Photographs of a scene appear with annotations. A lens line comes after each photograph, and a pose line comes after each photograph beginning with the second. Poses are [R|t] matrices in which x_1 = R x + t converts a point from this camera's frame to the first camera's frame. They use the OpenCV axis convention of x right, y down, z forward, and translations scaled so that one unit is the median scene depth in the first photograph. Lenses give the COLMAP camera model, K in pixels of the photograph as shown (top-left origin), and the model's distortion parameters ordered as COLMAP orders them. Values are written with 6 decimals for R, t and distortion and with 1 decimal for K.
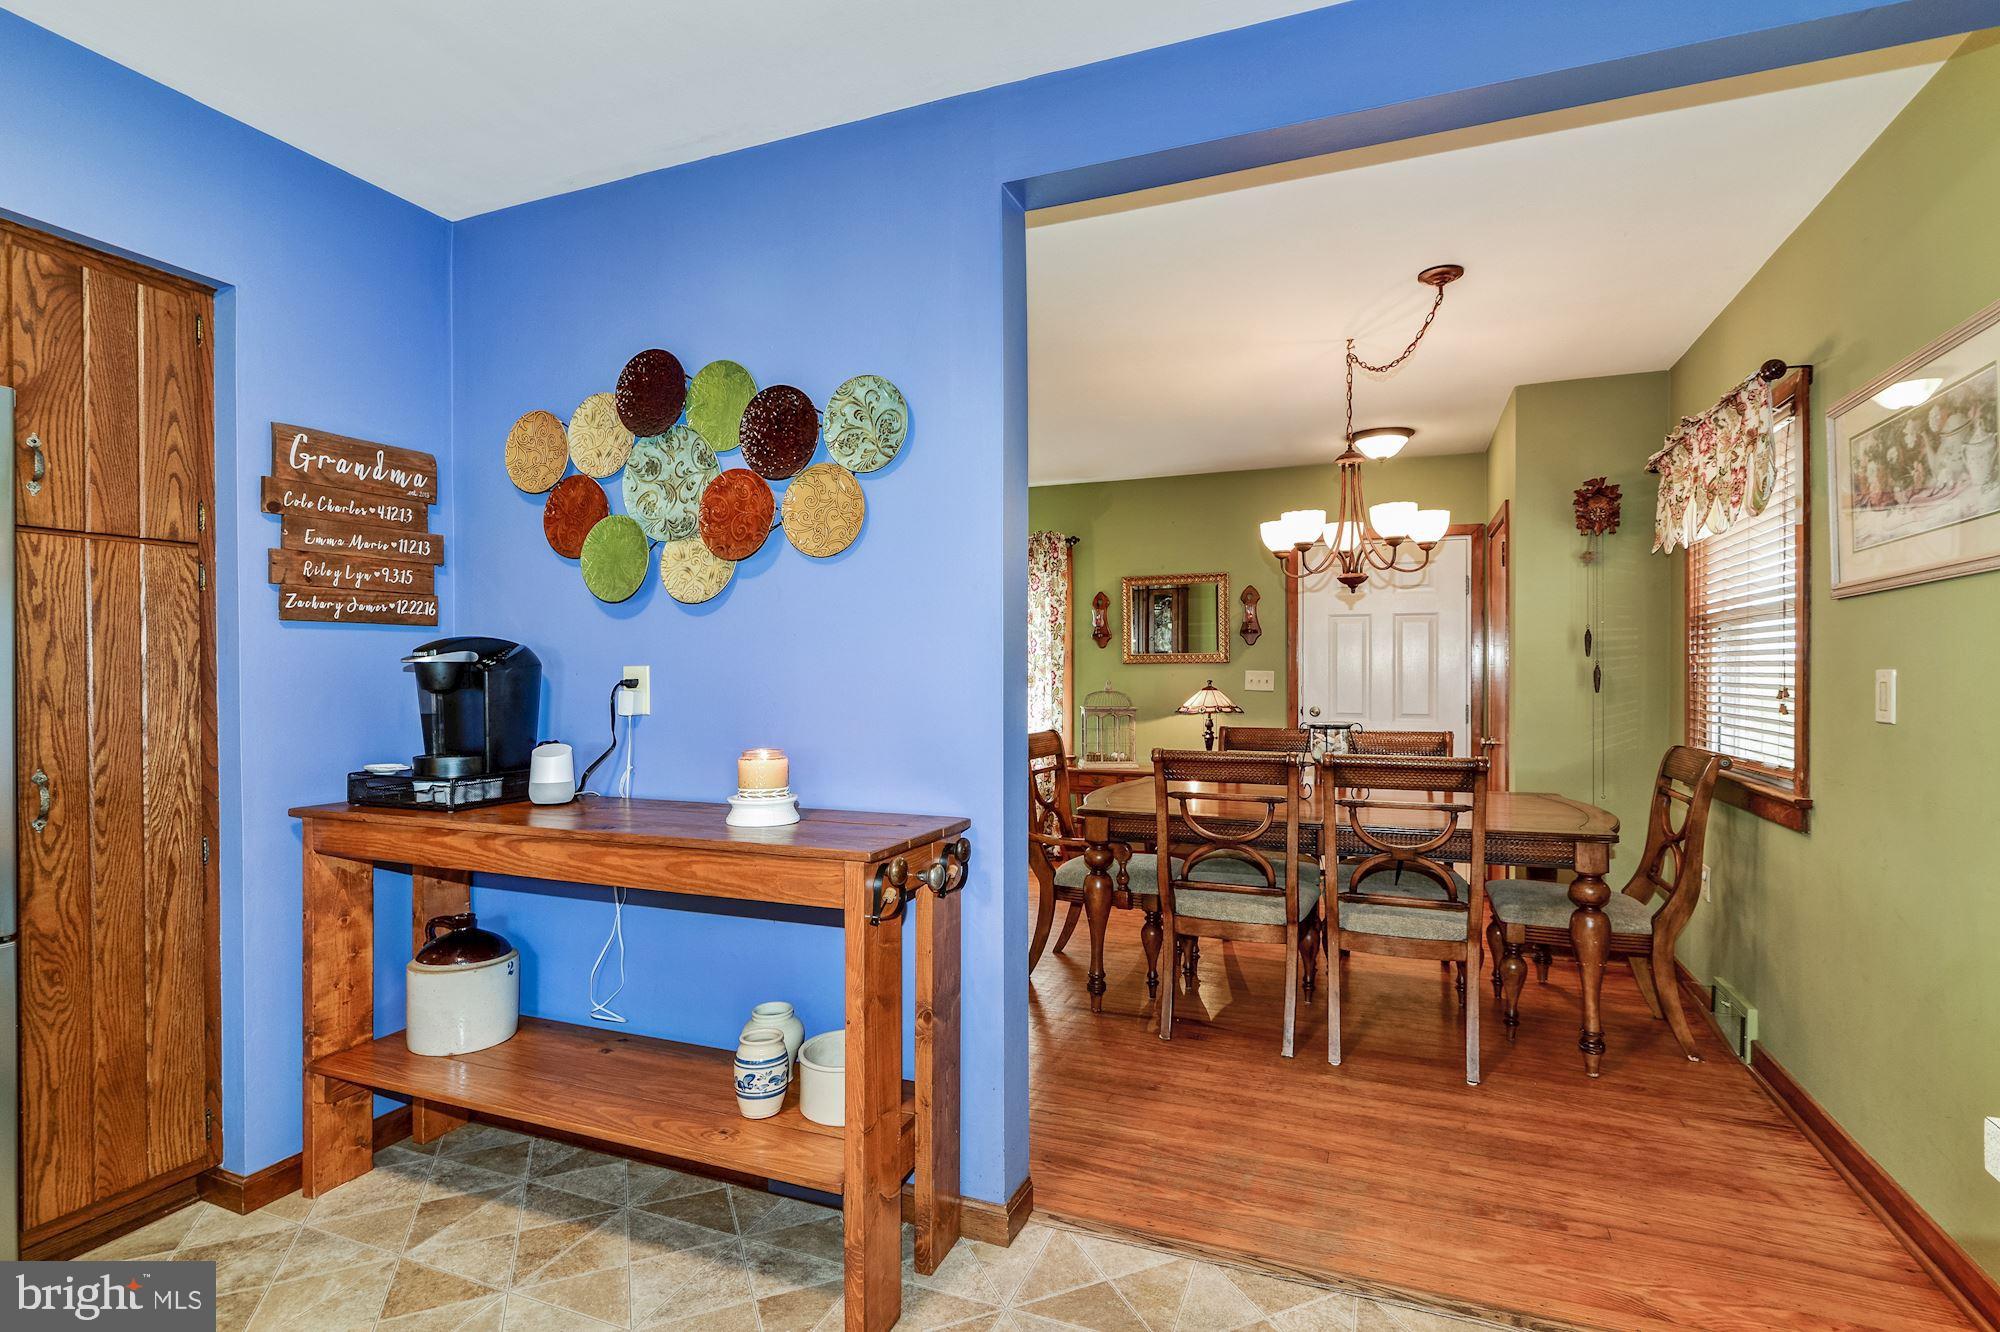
lens RADIAL K [[912.1, 0, 1003.7], [0, 912.1, 664.8], [0, 0, 1]] dist [-0.001937, 0.000703]
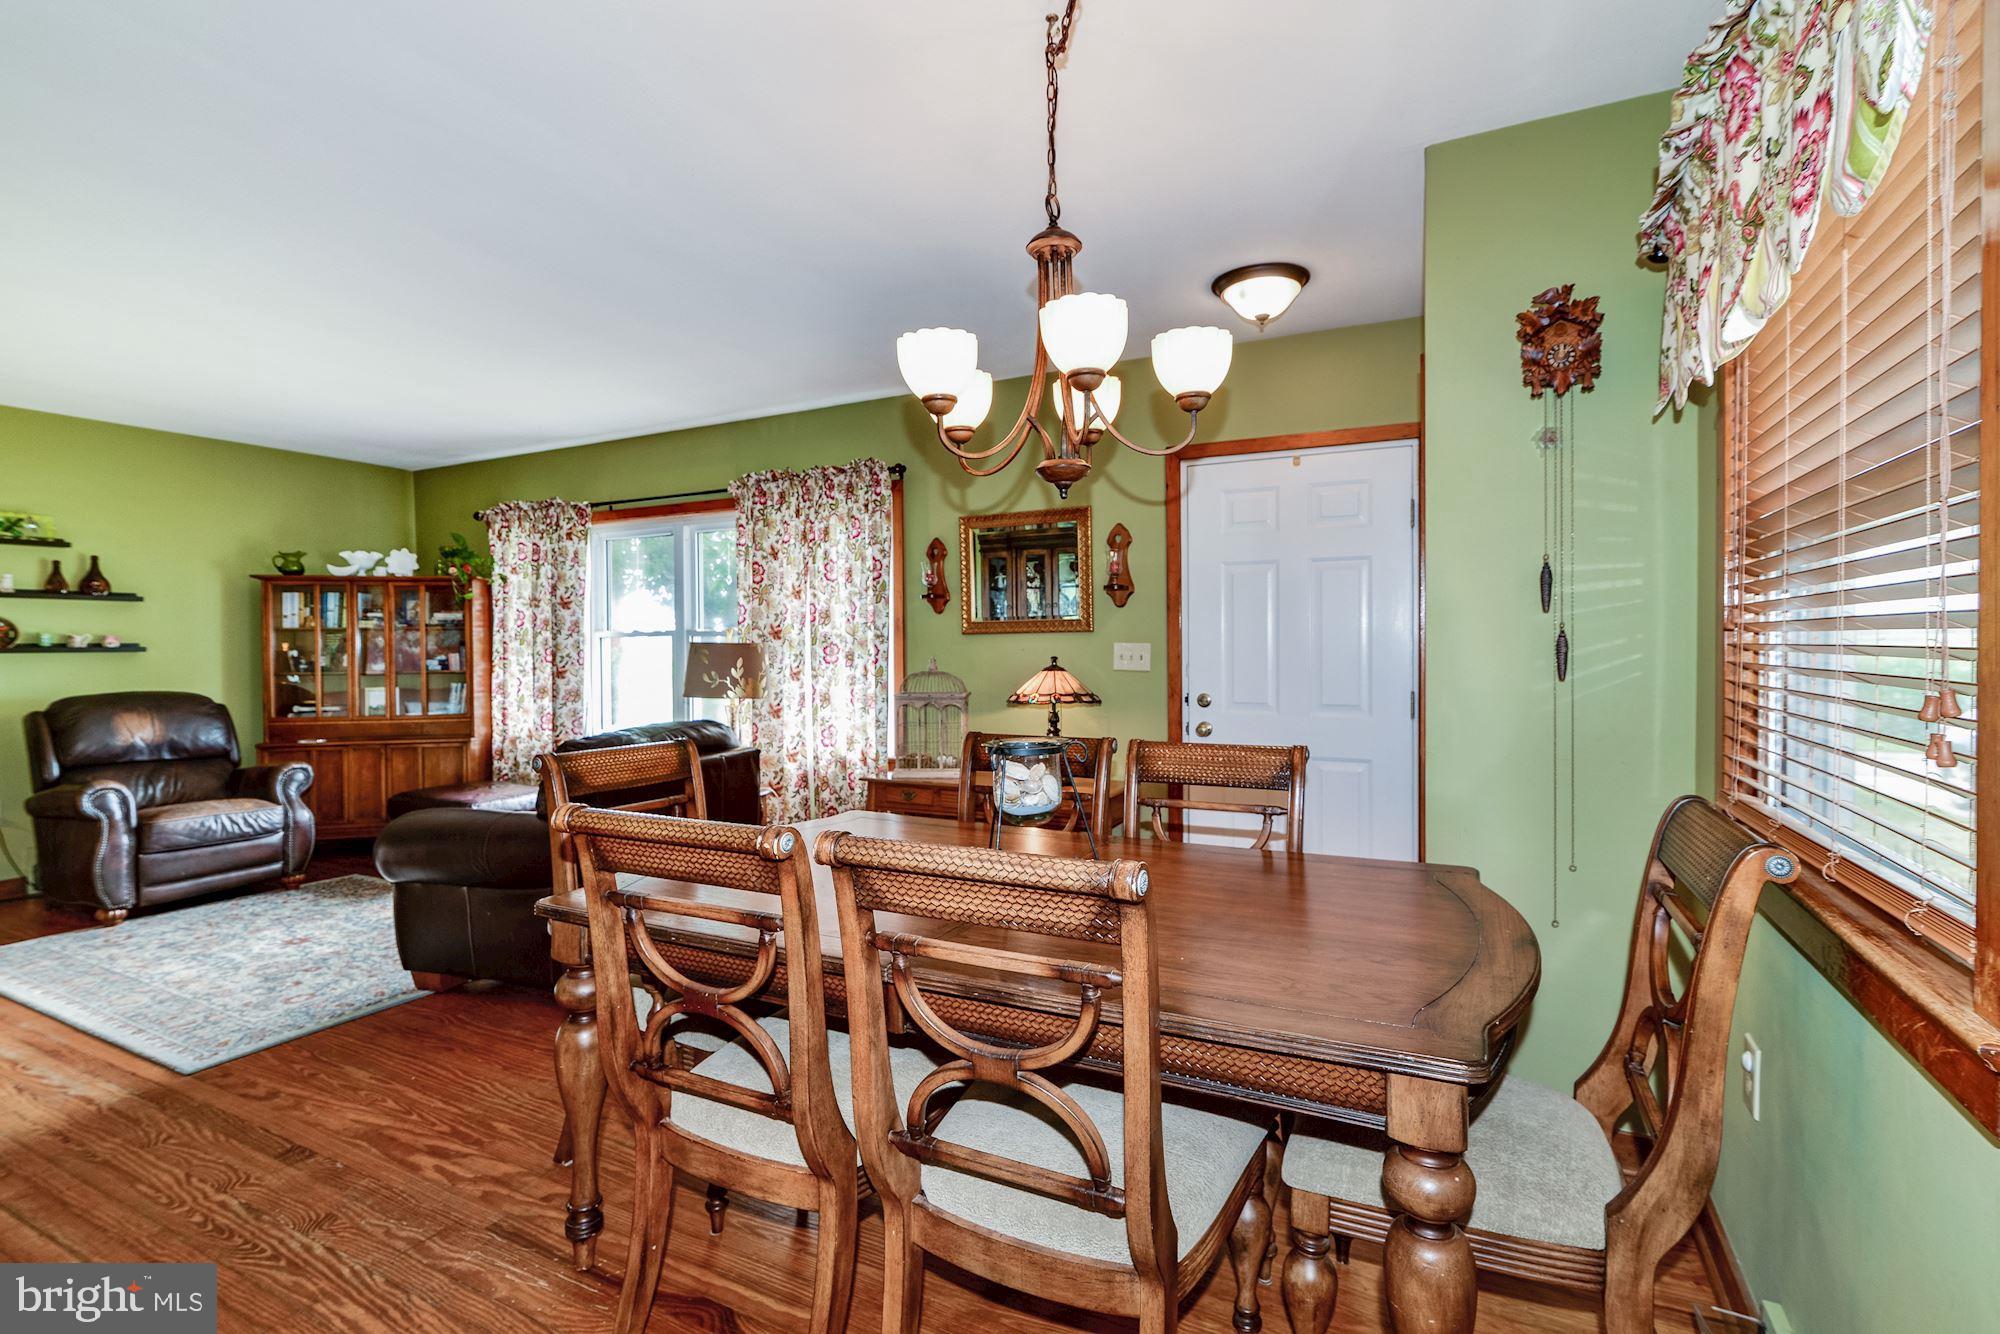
lens RADIAL K [[912.1, 0, 1028.1], [0, 912.1, 650.9], [0, 0, 1]] dist [-0.001937, 0.000703]
pose [[0.998895, -0.009713, -0.045989, 0.343408], [0.010449, 0.999821, 0.015782, 0.001420], [0.045827, -0.016245, 0.998817, 0.417381]]
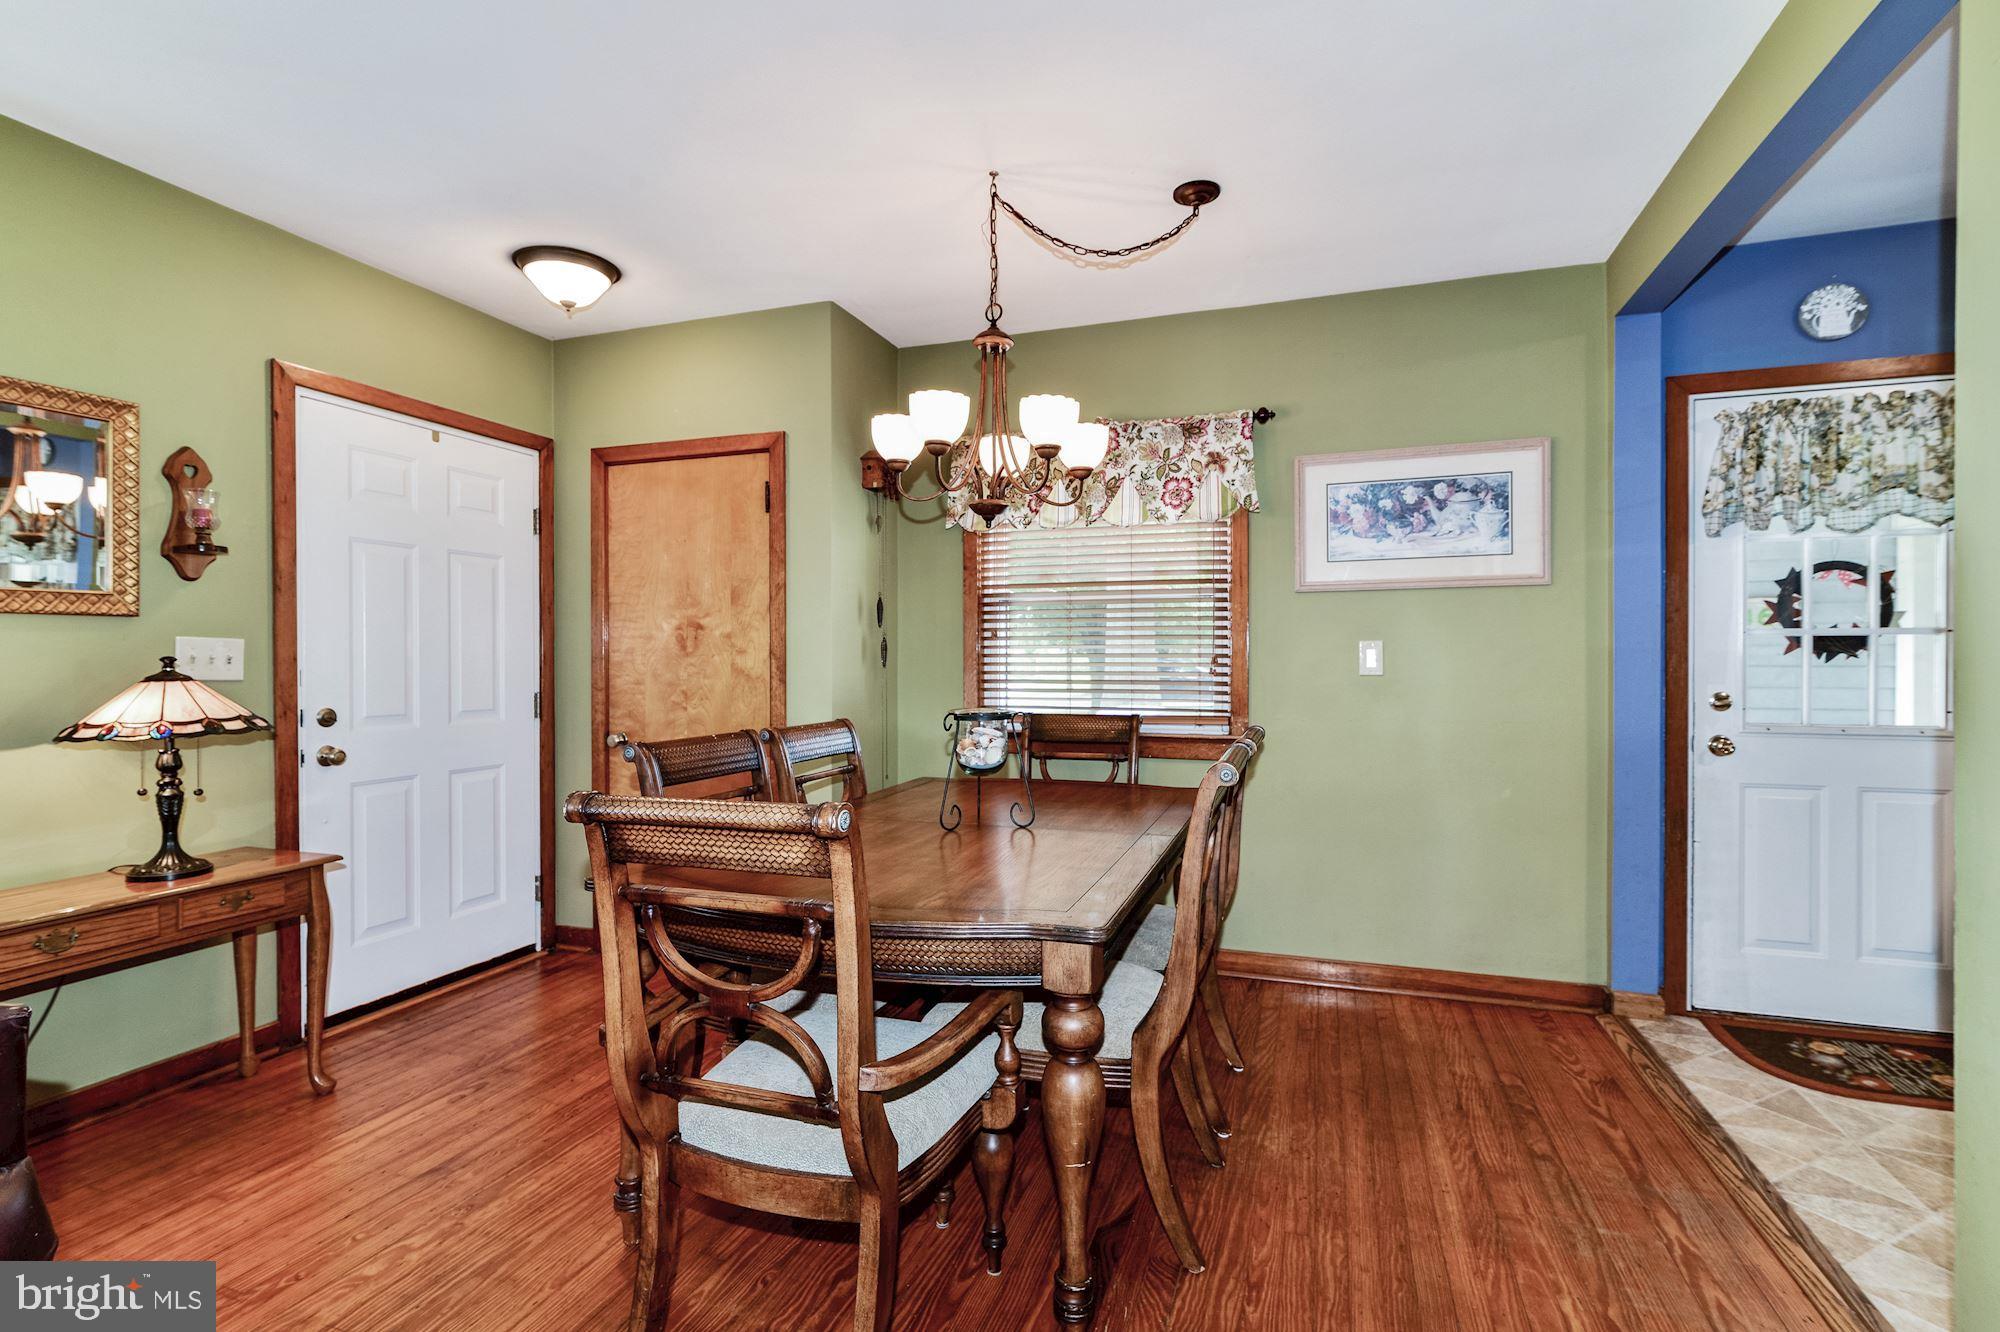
lens RADIAL K [[912.1, 0, 1007.2], [0, 912.1, 659.2], [0, 0, 1]] dist [-0.001937, 0.000703]
pose [[-0.065122, -0.003921, 0.997870, -0.301916], [-0.005792, 0.999977, 0.003551, 0.020317], [-0.997860, -0.005548, -0.065143, 0.931910]]
